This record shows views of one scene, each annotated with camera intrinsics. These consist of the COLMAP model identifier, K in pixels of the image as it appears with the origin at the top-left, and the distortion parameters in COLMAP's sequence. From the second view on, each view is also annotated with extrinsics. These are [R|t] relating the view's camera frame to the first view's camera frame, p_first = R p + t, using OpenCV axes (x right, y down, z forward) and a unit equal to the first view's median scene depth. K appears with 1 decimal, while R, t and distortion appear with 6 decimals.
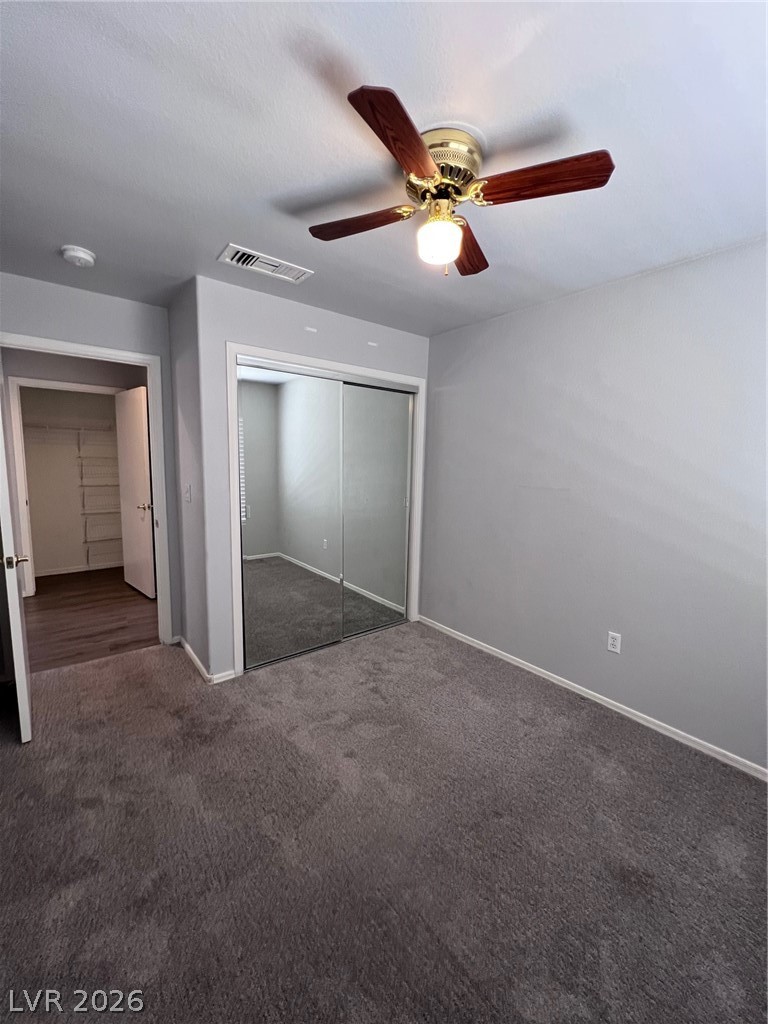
lens RADIAL K [[418.7, 0, 384.0], [0, 418.7, 512.0], [0, 0, 1]] dist [-0.002250, -0.000162]
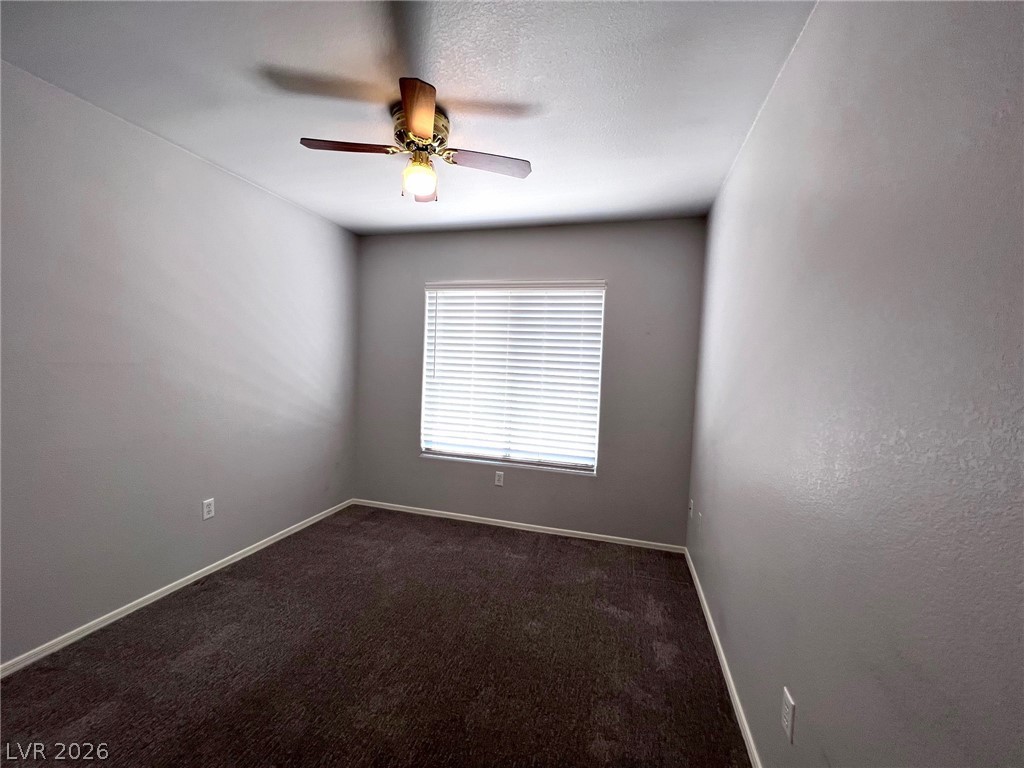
lens RADIAL K [[418.7, 0, 512.0], [0, 418.7, 384.0], [0, 0, 1]] dist [-0.002250, -0.000162]
pose [[-0.573118, -0.097370, 0.813668, -0.693633], [0.055335, 0.986051, 0.156974, -0.113519], [-0.817603, 0.134989, -0.559735, 0.931539]]
